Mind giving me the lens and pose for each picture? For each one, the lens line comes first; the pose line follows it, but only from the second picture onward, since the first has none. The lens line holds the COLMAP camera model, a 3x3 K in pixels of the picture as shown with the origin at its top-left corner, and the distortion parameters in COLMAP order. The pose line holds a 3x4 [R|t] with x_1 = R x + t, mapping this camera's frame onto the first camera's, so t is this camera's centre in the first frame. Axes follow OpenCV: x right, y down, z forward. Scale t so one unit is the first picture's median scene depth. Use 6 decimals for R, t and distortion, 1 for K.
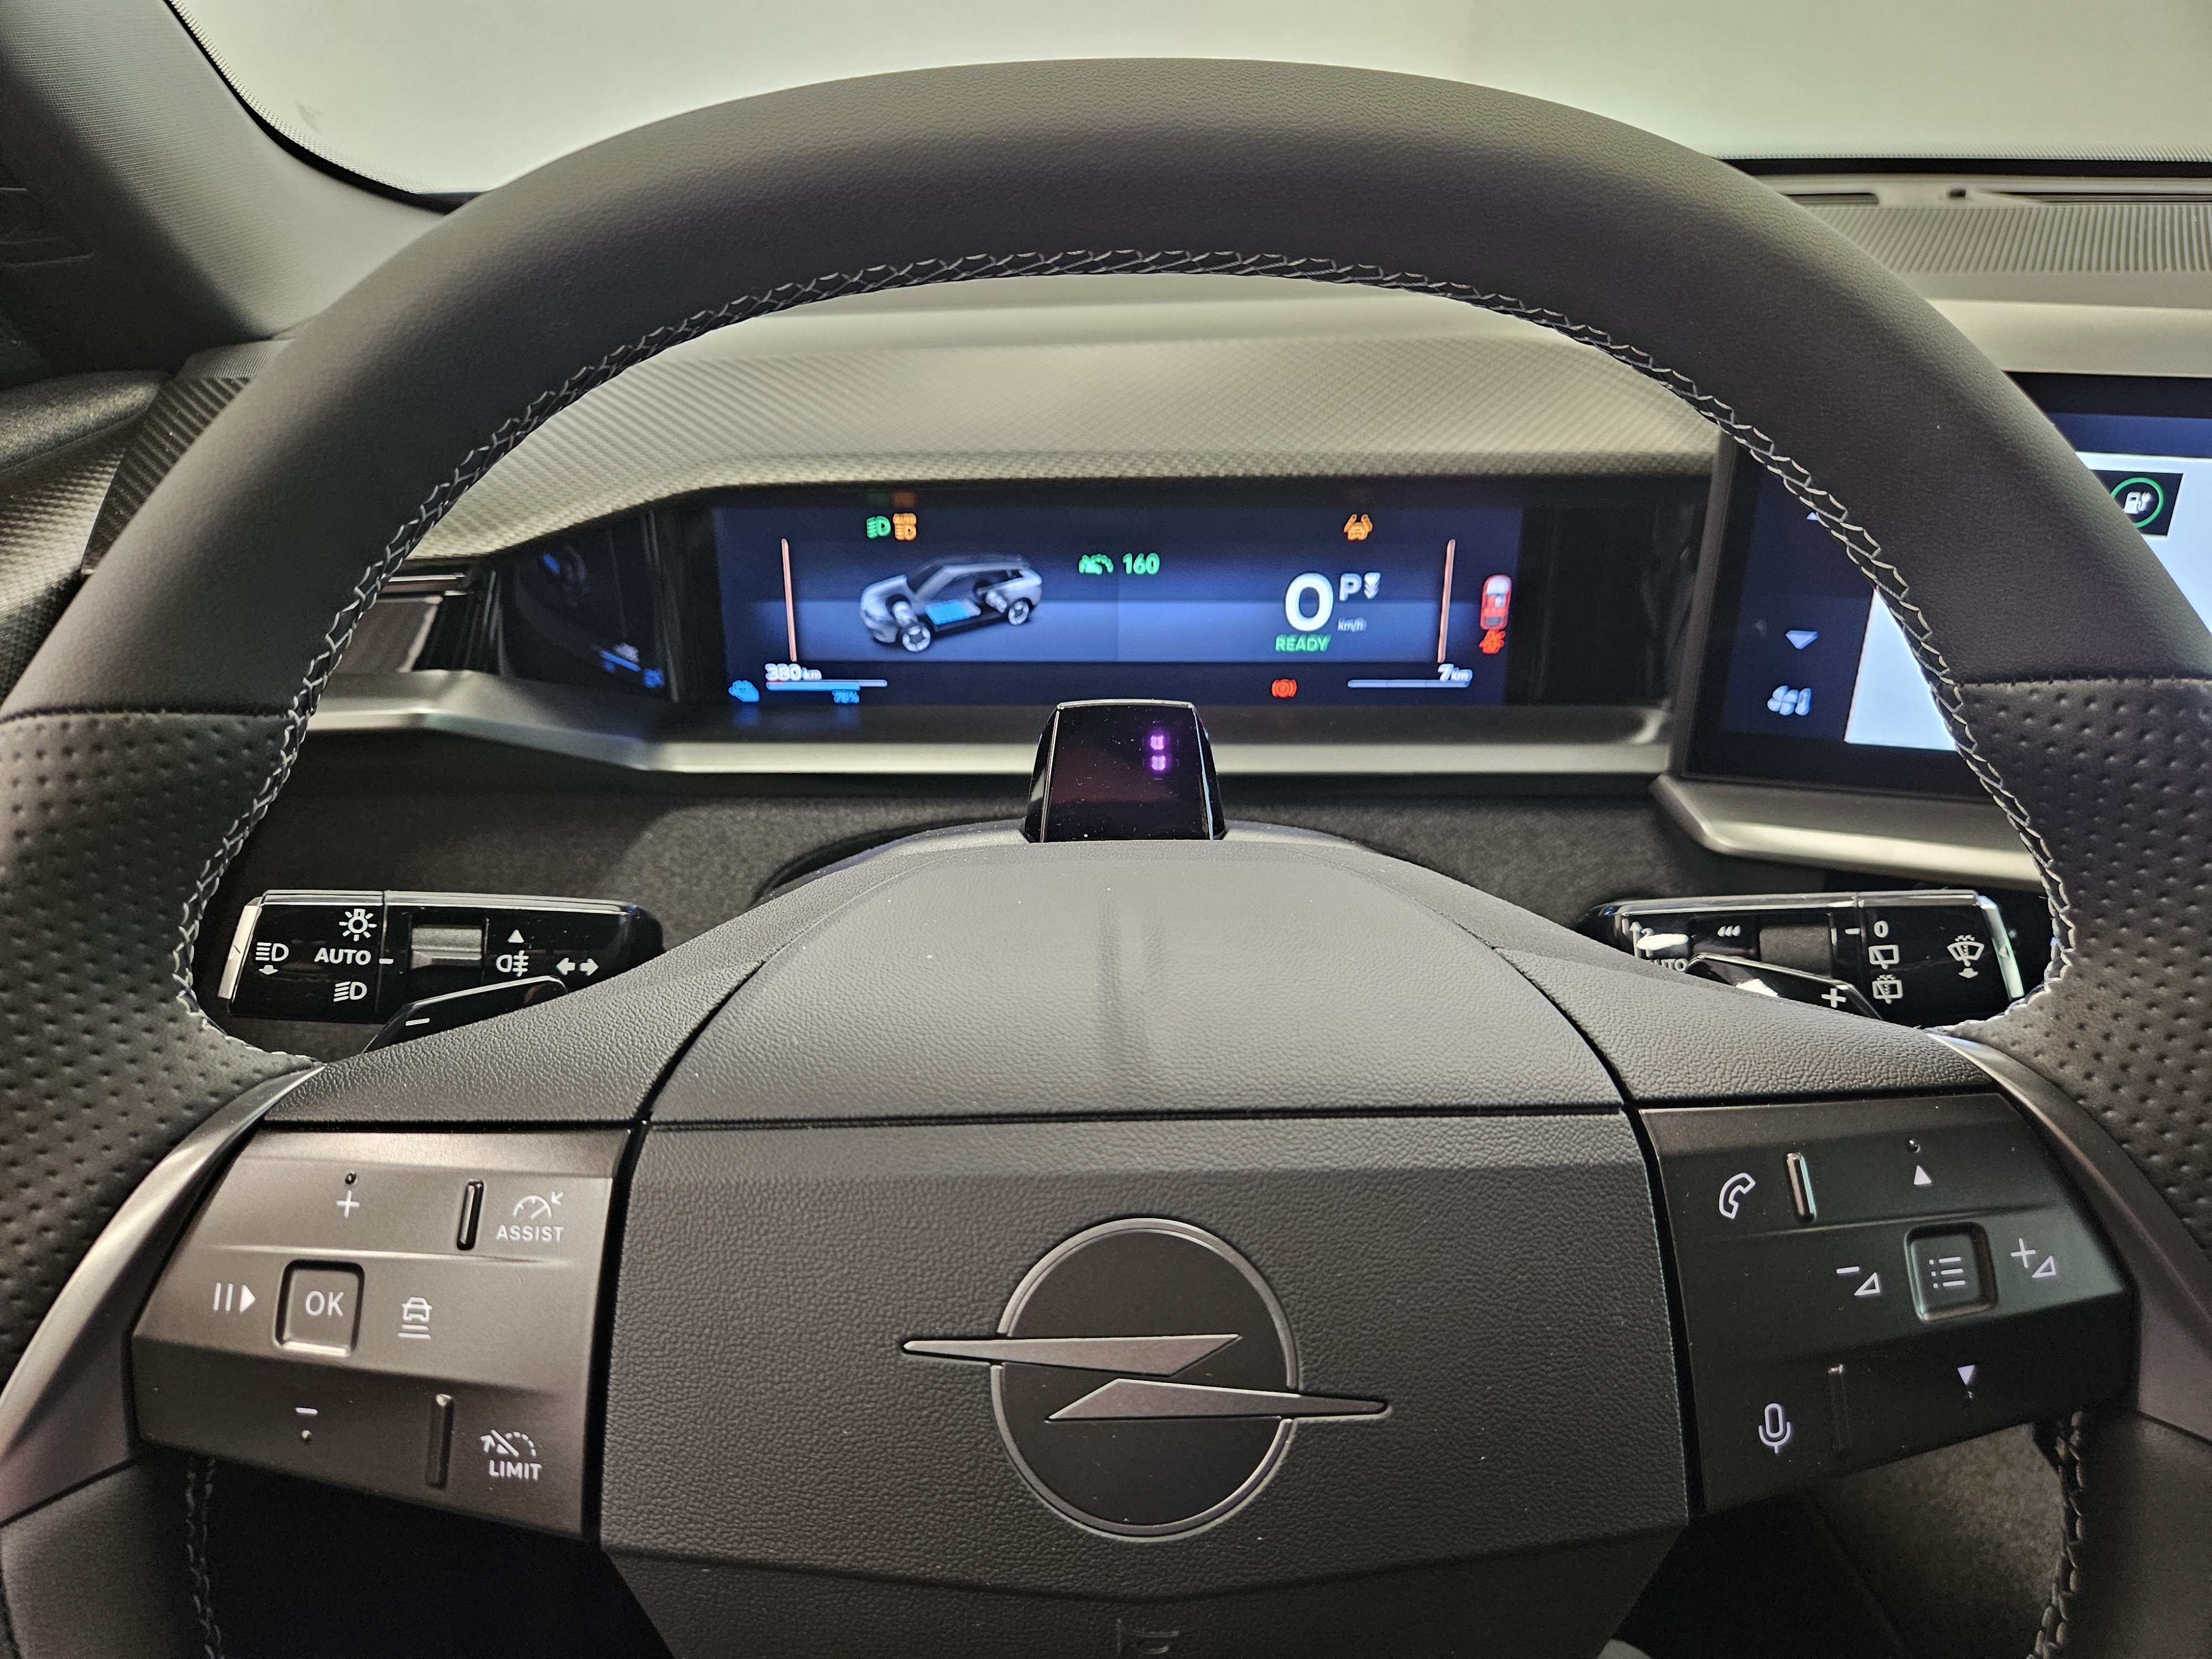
lens RADIAL K [[1503.8, 0, 1061.0], [0, 1503.8, 835.9], [0, 0, 1]] dist [0.018432, -0.015396]
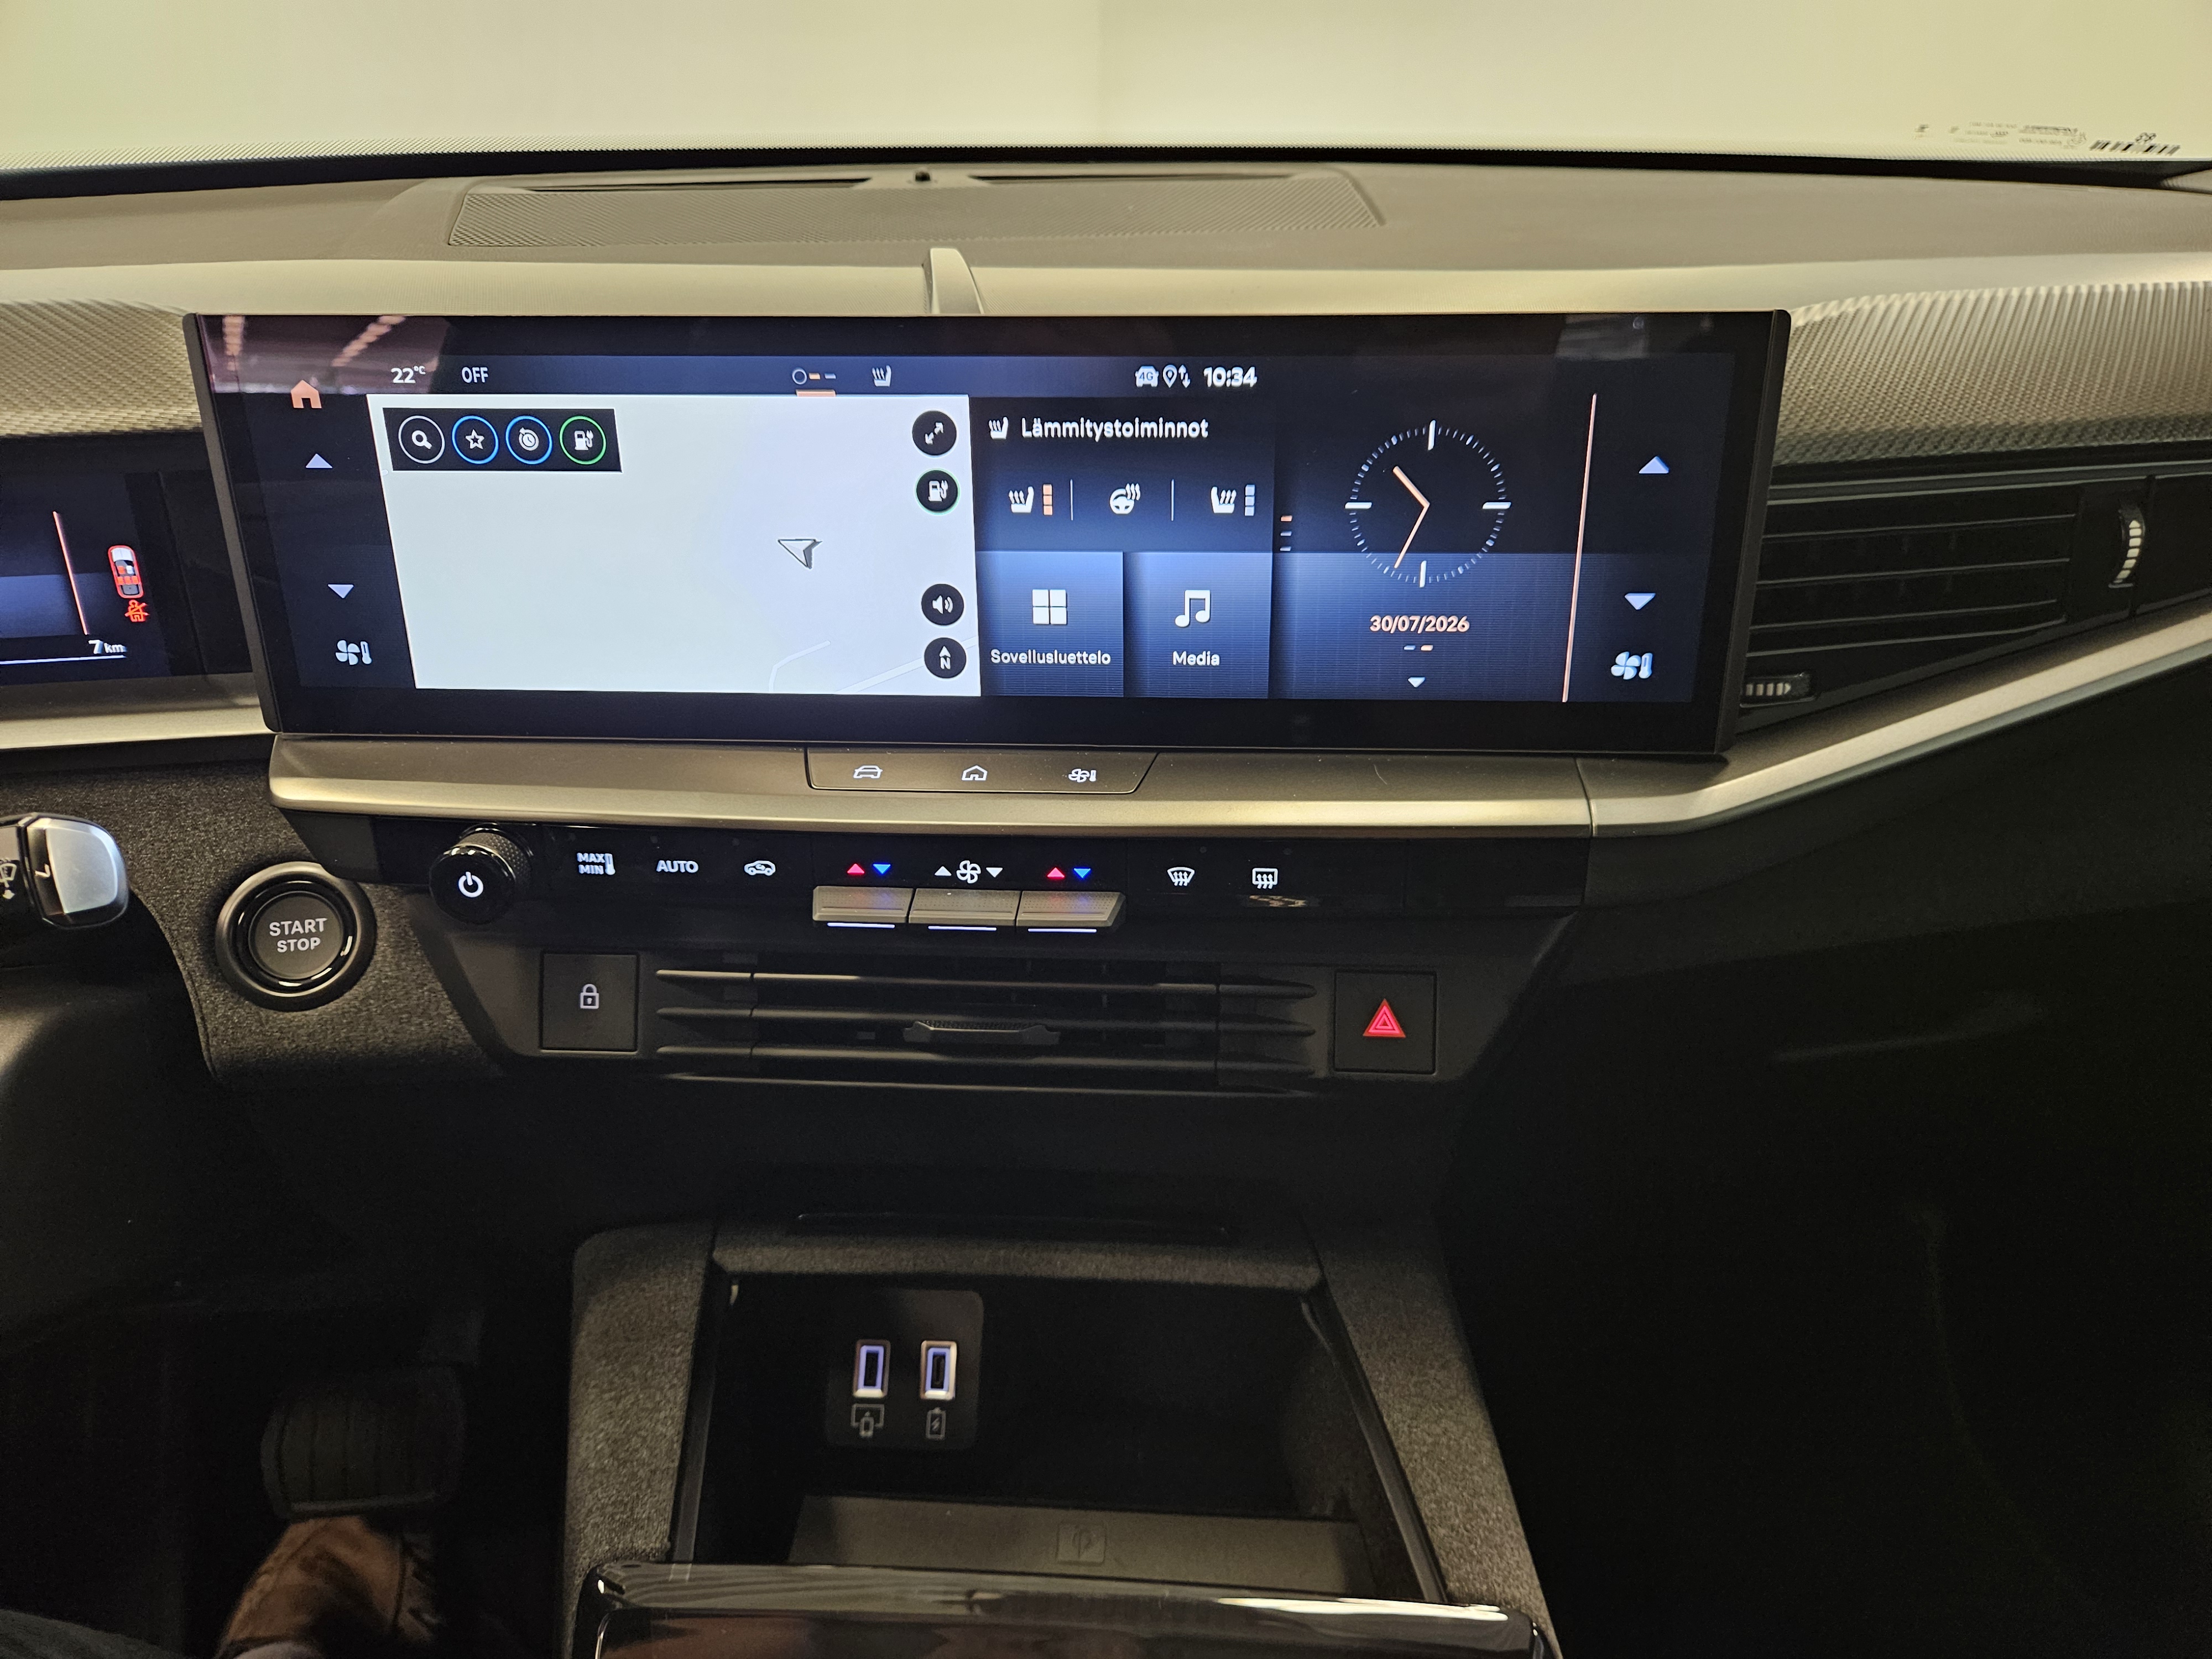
lens RADIAL K [[1503.8, 0, 1122.4], [0, 1503.8, 832.4], [0, 0, 1]] dist [0.018432, -0.015396]
pose [[0.986363, -0.071979, 0.148008, 0.775398], [0.075315, 0.997014, -0.017050, 0.080072], [-0.146339, 0.027965, 0.988839, -0.059422]]
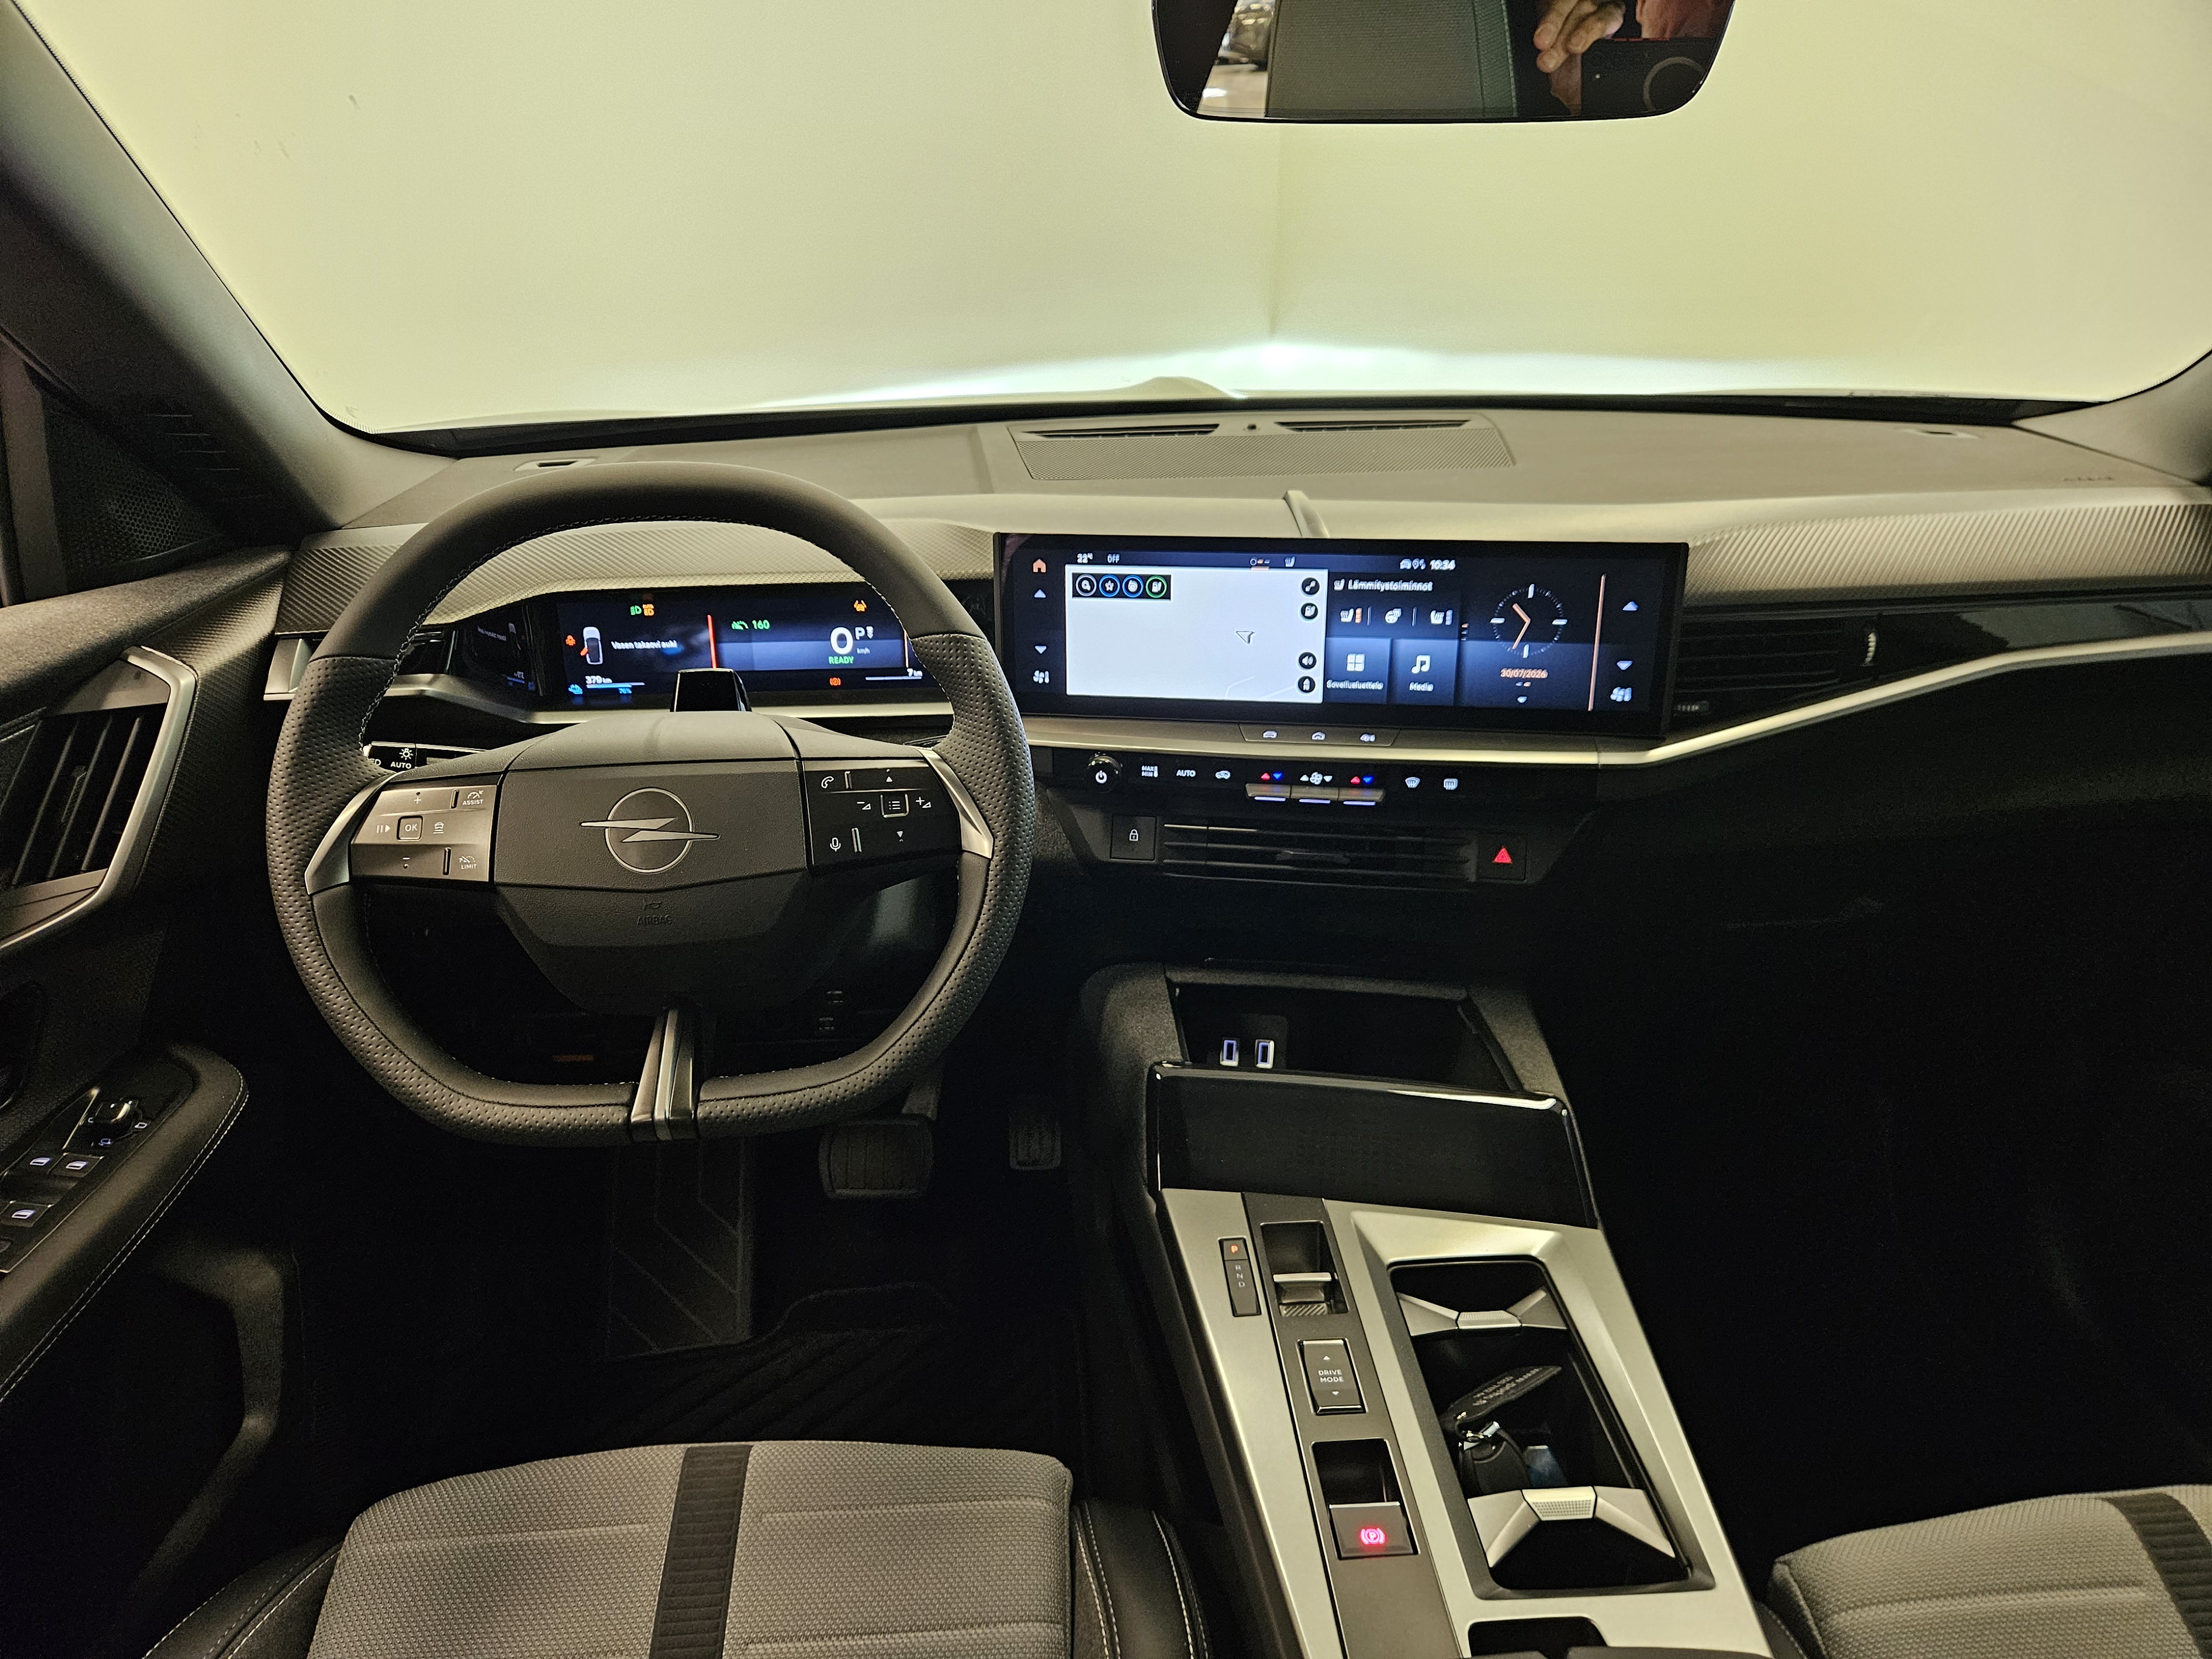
lens RADIAL K [[1503.8, 0, 1105.0], [0, 1503.8, 848.8], [0, 0, 1]] dist [0.018432, -0.015396]
pose [[0.997704, -0.032284, 0.059528, 0.406611], [0.036088, 0.997299, -0.063972, 0.295937], [-0.057301, 0.065974, 0.996175, -1.157689]]
